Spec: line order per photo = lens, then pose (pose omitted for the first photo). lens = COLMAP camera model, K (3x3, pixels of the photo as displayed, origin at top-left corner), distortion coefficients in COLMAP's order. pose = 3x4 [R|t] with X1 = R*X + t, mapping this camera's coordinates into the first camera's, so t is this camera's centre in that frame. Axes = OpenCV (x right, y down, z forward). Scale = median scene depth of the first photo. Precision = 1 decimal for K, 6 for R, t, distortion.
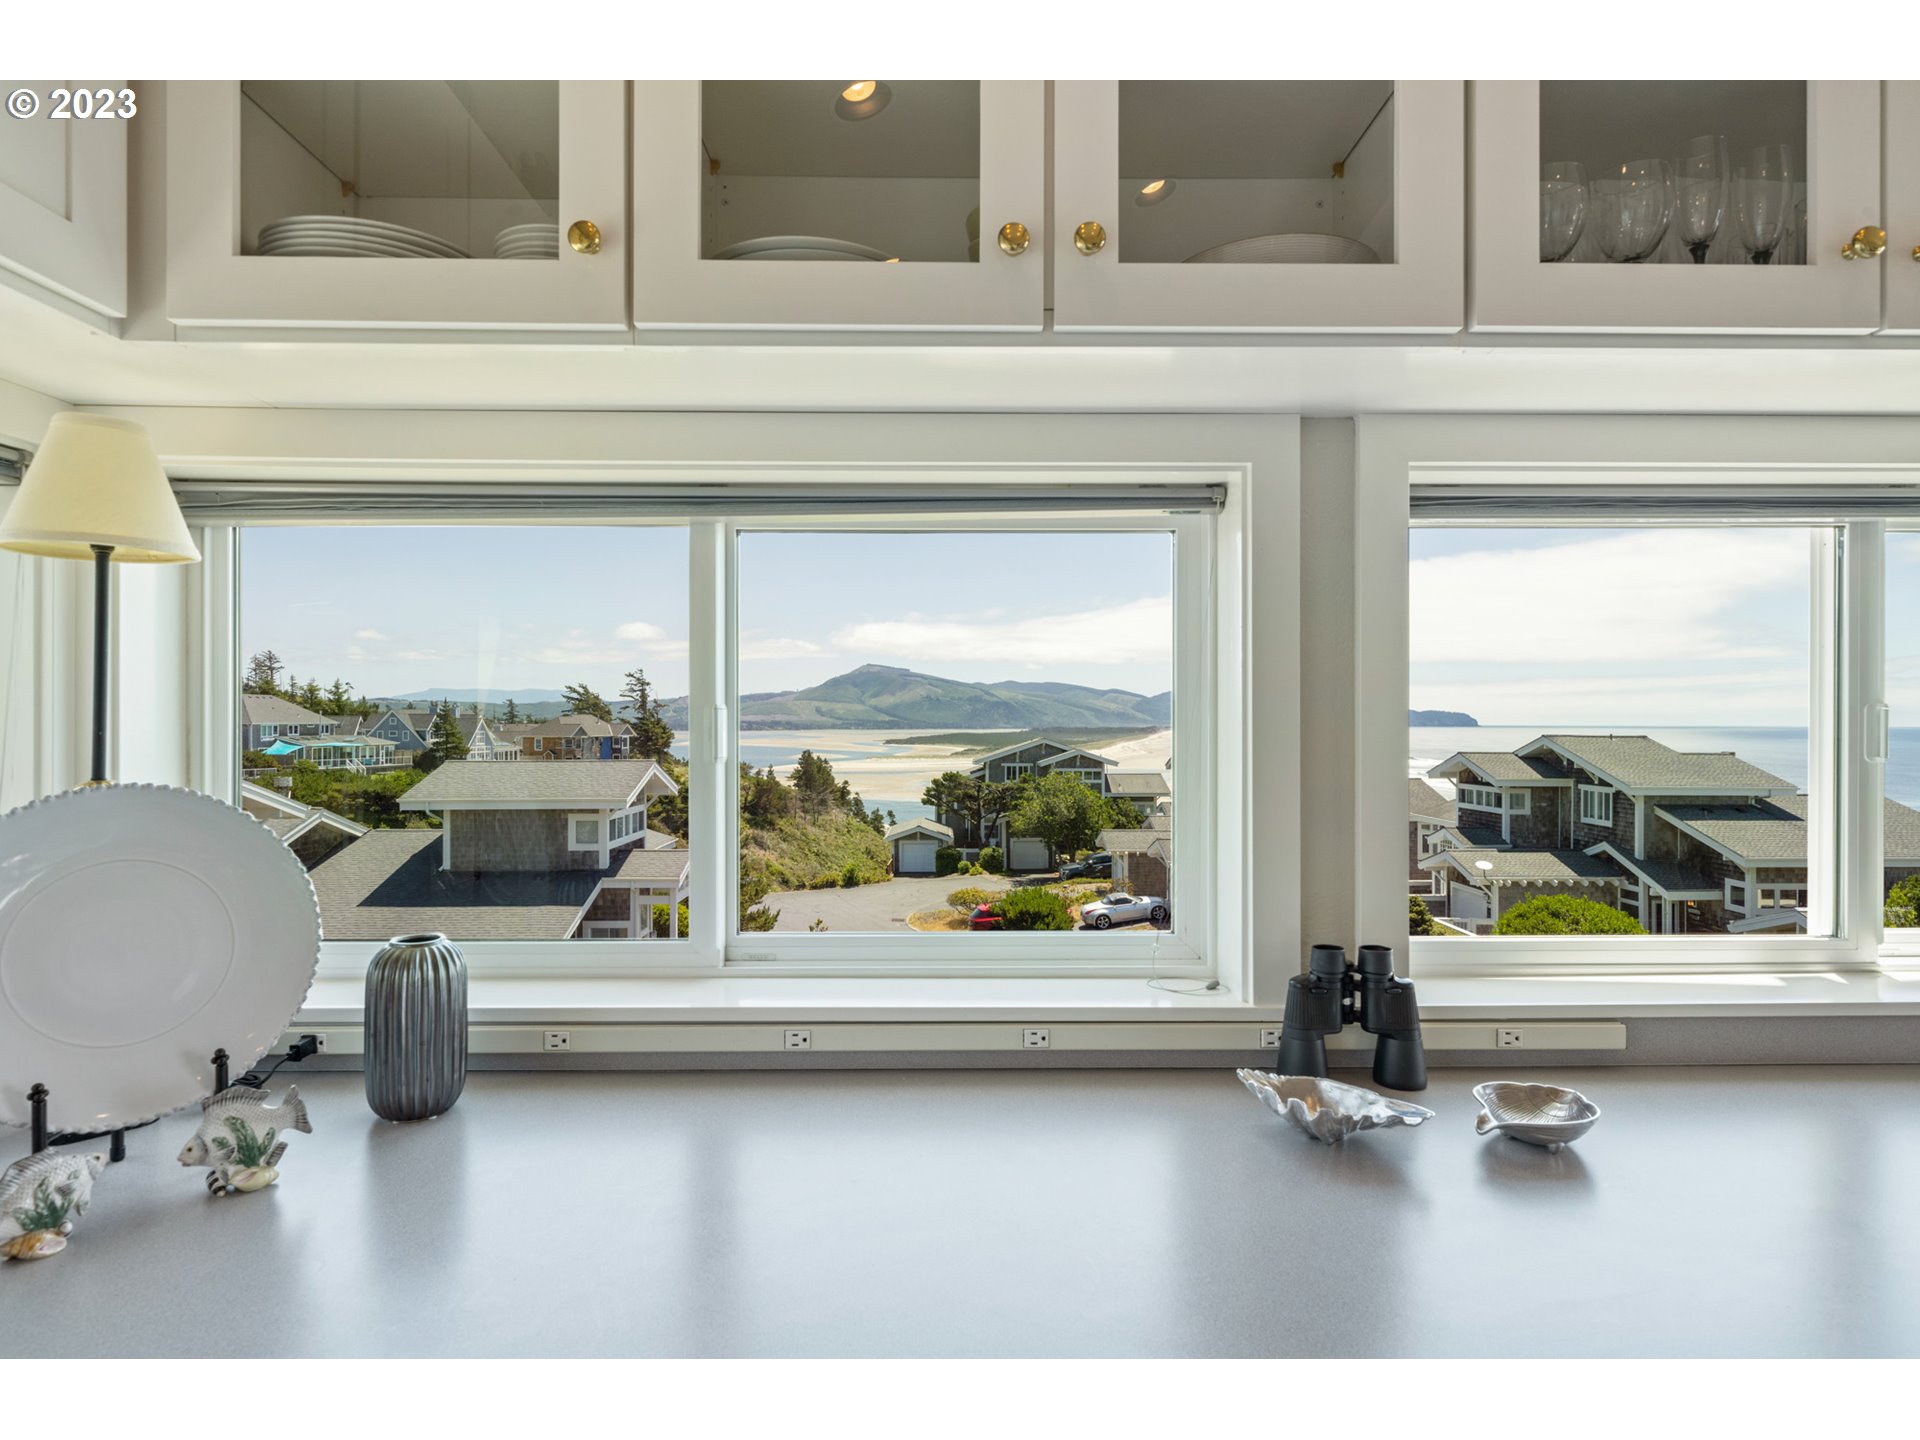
lens RADIAL K [[1015.3, 0, 953.0], [0, 1015.3, 715.1], [0, 0, 1]] dist [0.001964, -0.002963]
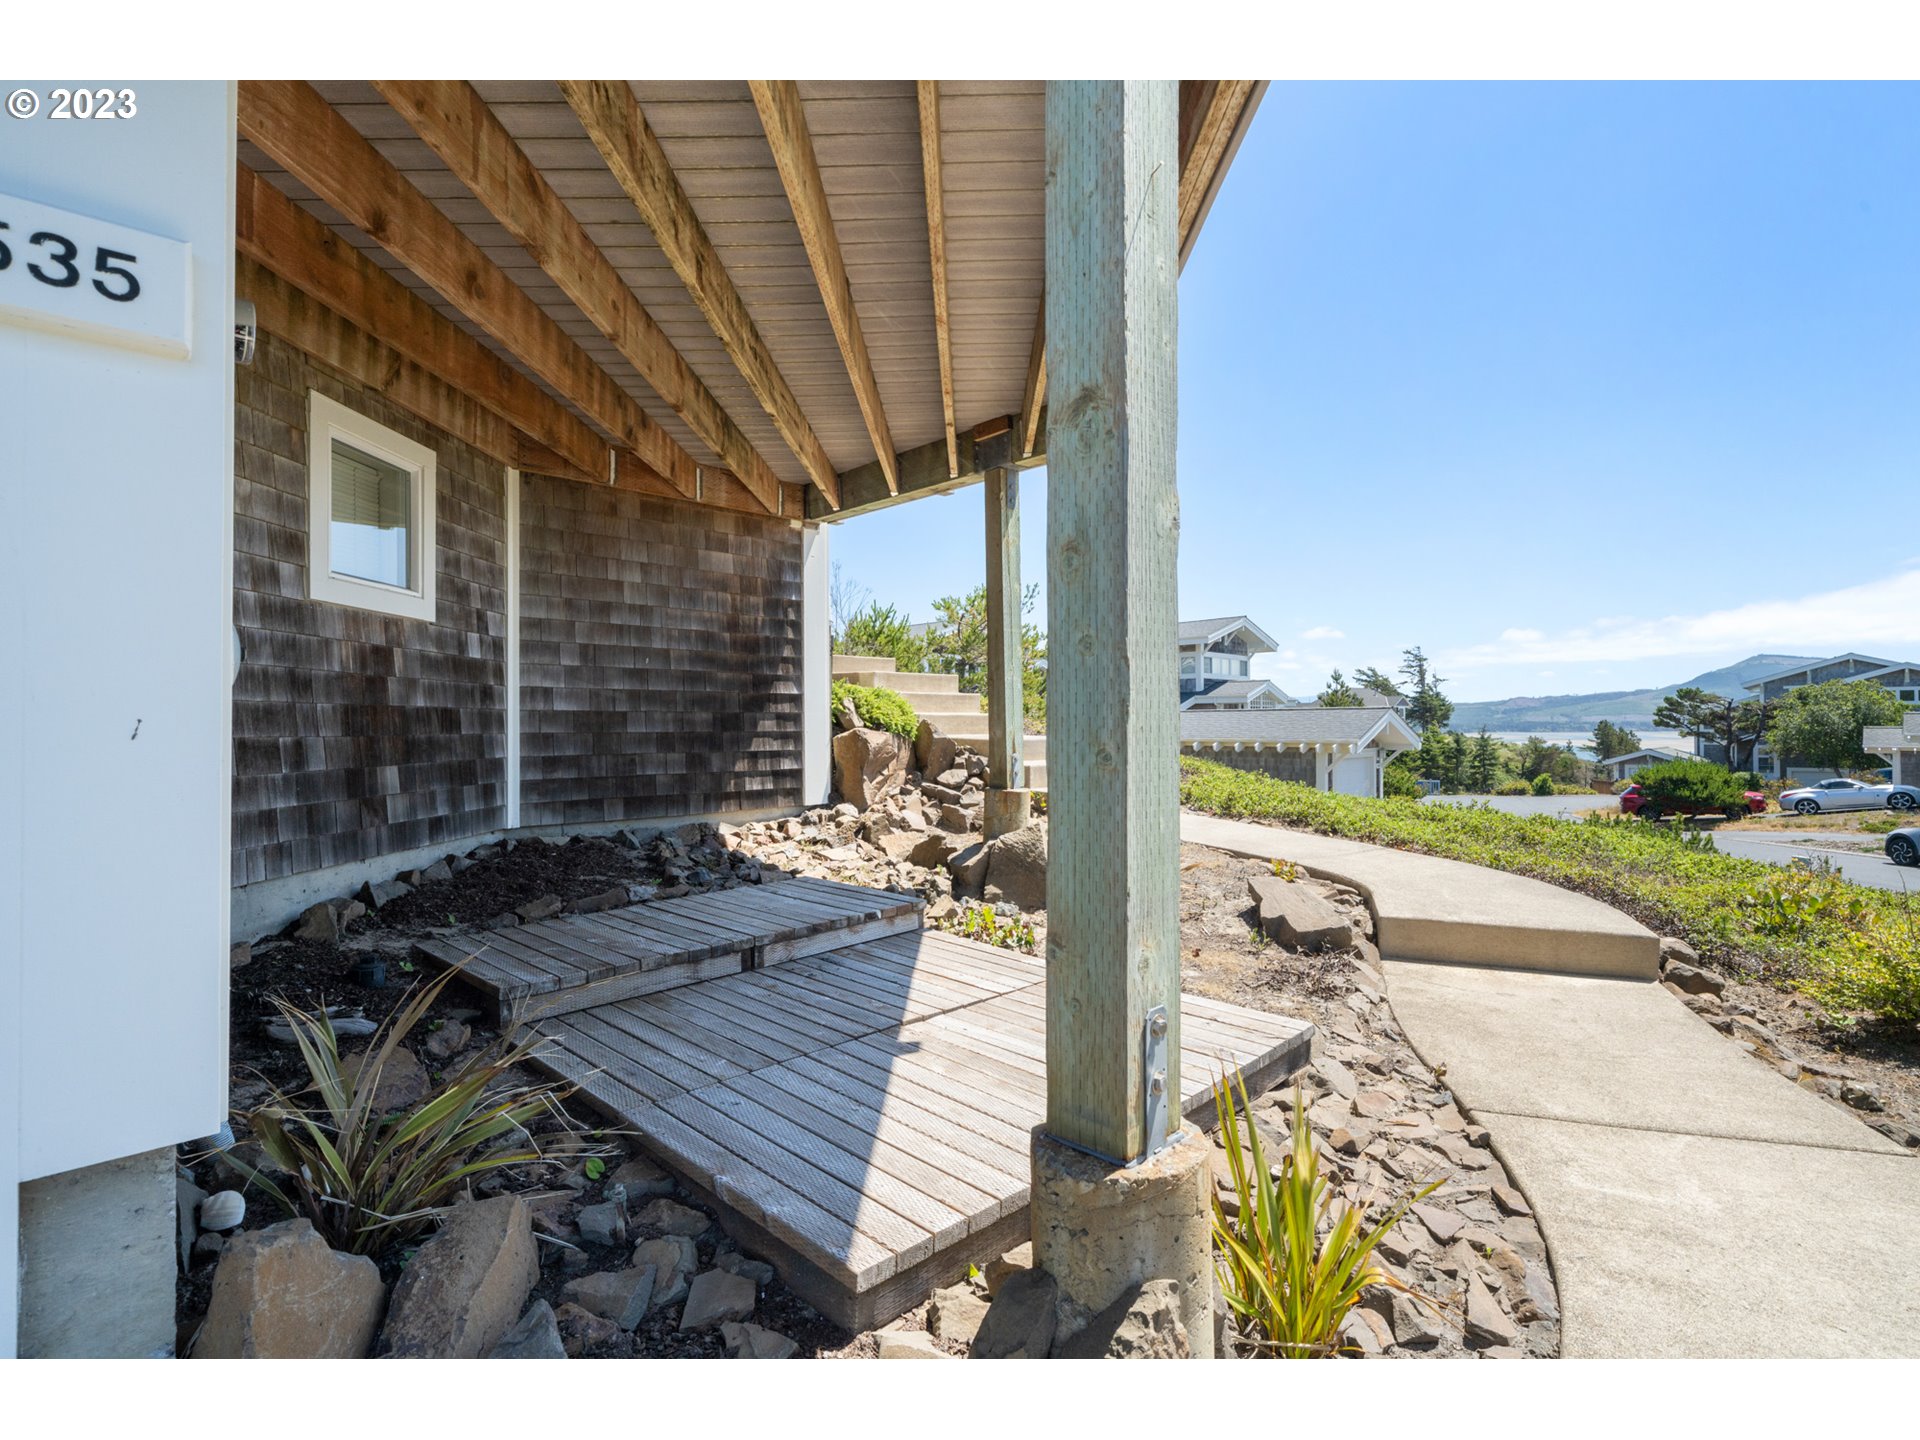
lens RADIAL K [[894.6, 0, 953.3], [0, 894.6, 708.7], [0, 0, 1]] dist [0.000455, -0.001349]
pose [[0.676742, -0.012306, -0.736118, 0.131511], [0.001194, 0.999877, -0.015618, 0.079840], [0.736220, 0.009690, 0.676673, -0.023746]]
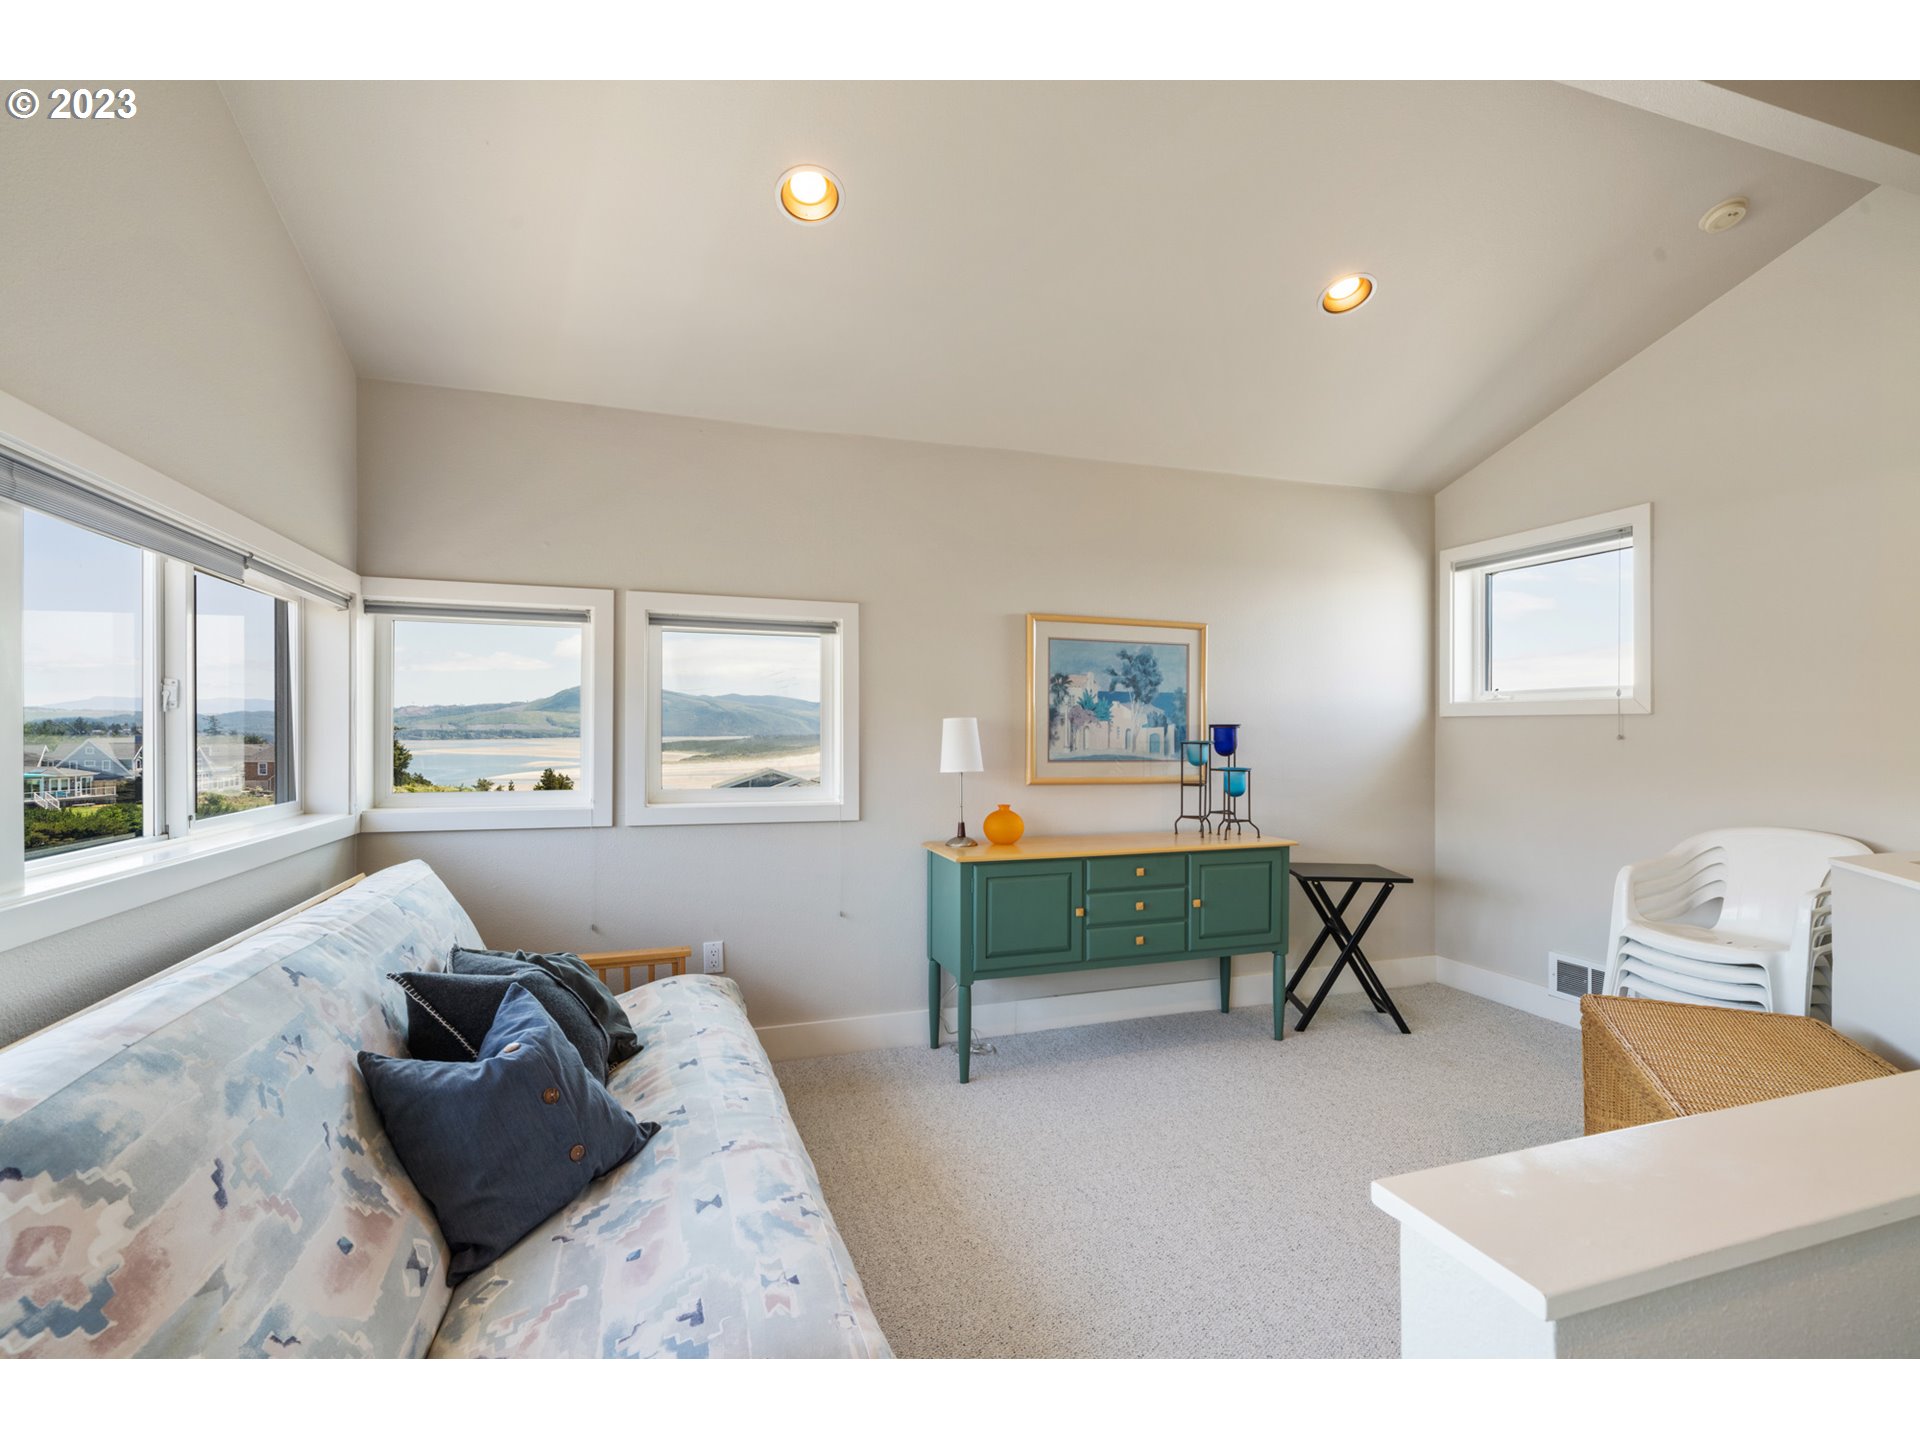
lens RADIAL K [[864.9, 0, 956.7], [0, 864.9, 727.7], [0, 0, 1]] dist [0.001774, -0.000526]
pose [[0.952158, -0.004566, 0.305572, -0.019512], [0.002256, 0.999966, 0.007914, -0.035686], [-0.305598, -0.006846, 0.952136, -0.081732]]
